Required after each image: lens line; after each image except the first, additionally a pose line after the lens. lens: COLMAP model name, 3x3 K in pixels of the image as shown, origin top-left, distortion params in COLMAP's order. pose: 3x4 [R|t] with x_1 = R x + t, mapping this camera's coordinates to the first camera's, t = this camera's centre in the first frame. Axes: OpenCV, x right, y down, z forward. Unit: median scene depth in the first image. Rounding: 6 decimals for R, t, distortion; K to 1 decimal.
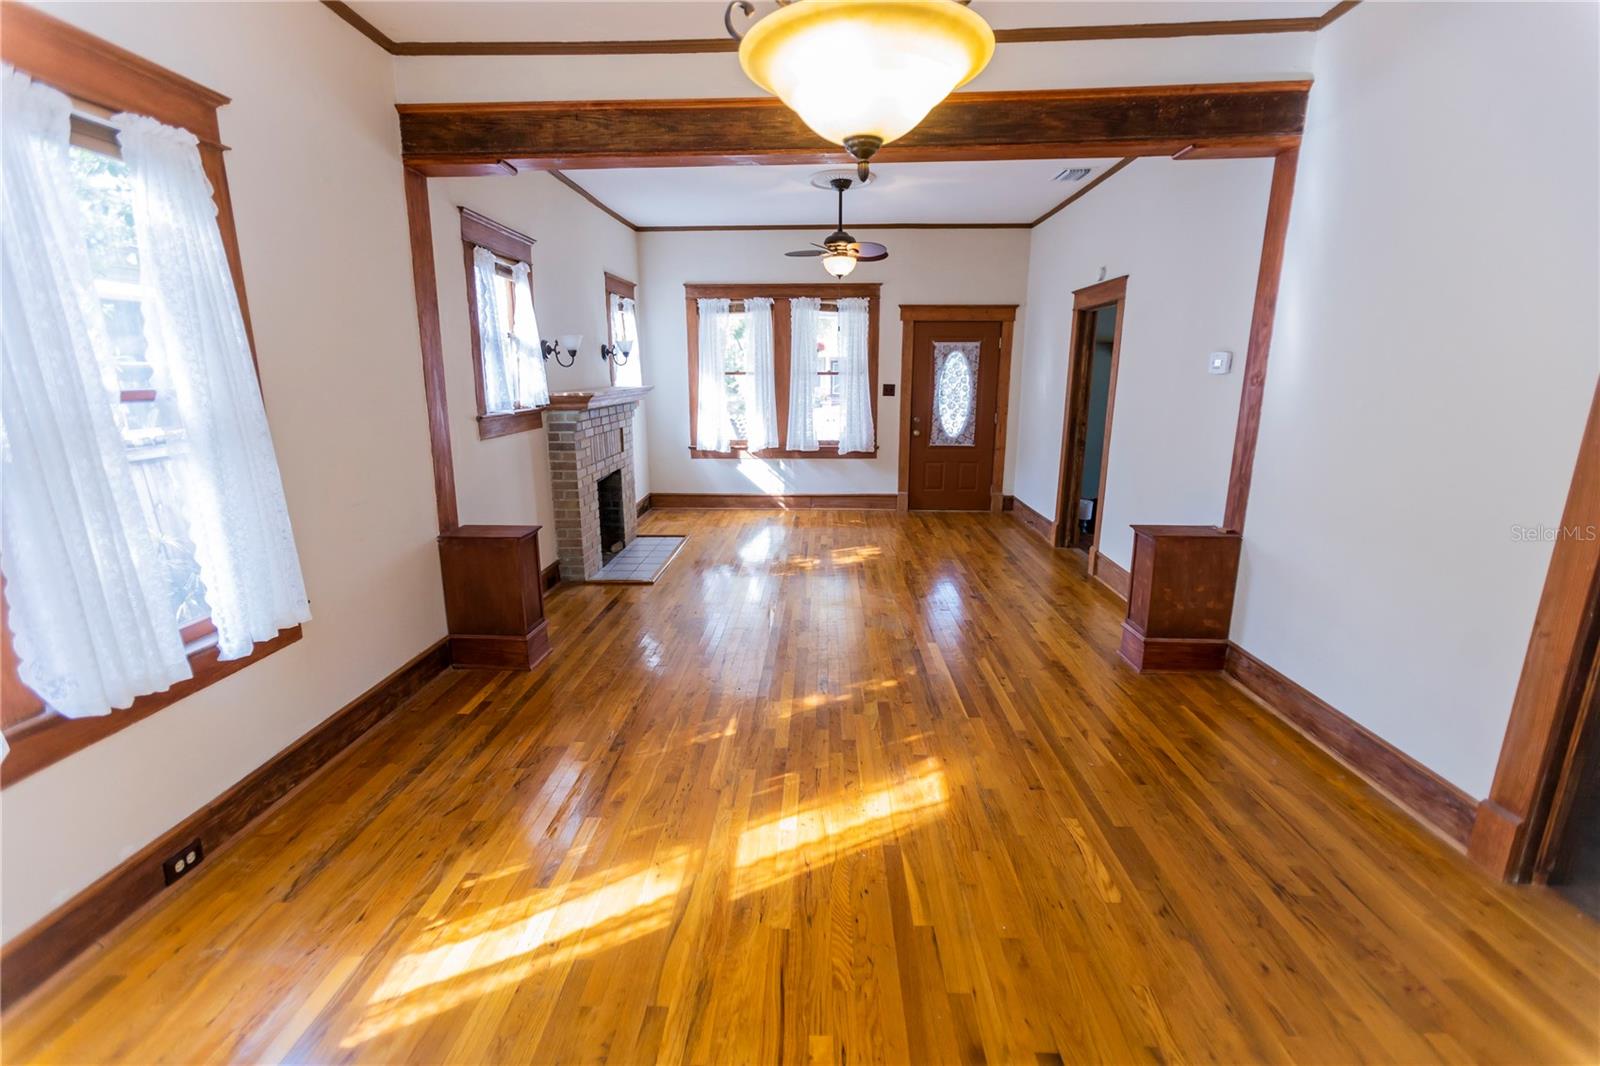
lens RADIAL K [[712.1, 0, 807.7], [0, 712.1, 540.5], [0, 0, 1]] dist [-0.008298, 0.008078]
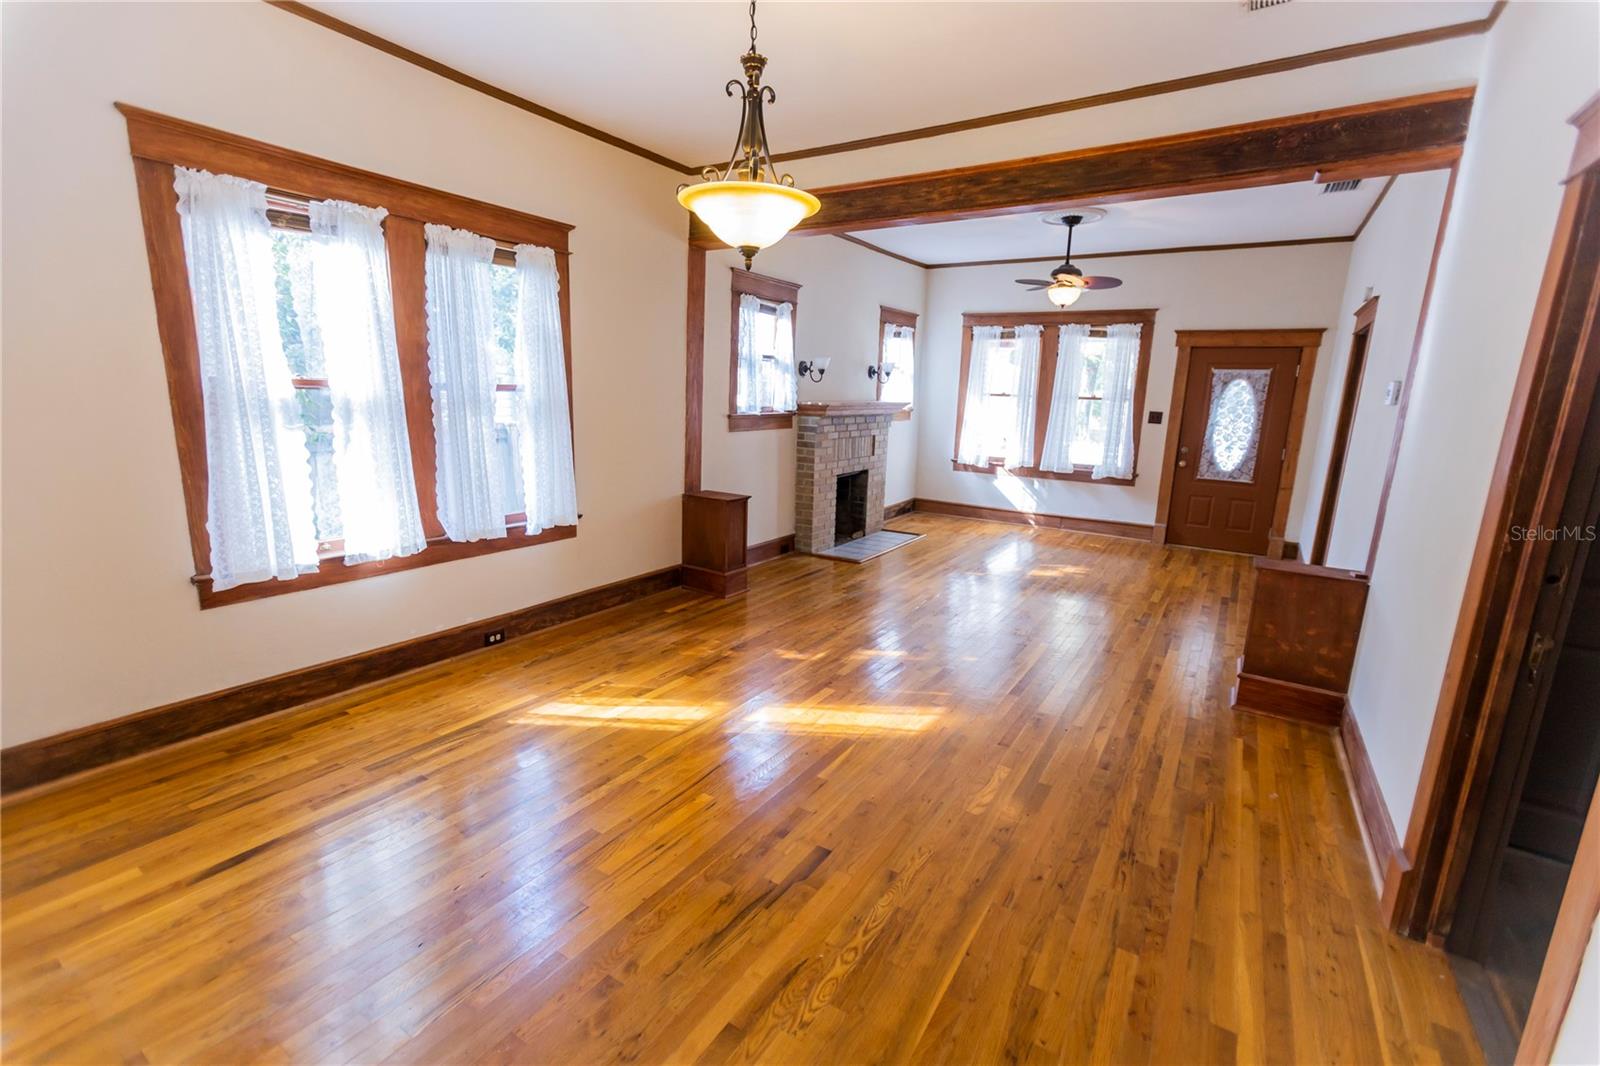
lens RADIAL K [[712.1, 0, 798.1], [0, 712.1, 542.1], [0, 0, 1]] dist [-0.008298, 0.008078]
pose [[0.862521, 0.134031, -0.487947, 0.420828], [-0.148101, 0.988923, 0.009850, 0.043341], [0.483862, 0.063769, 0.872818, -0.155420]]
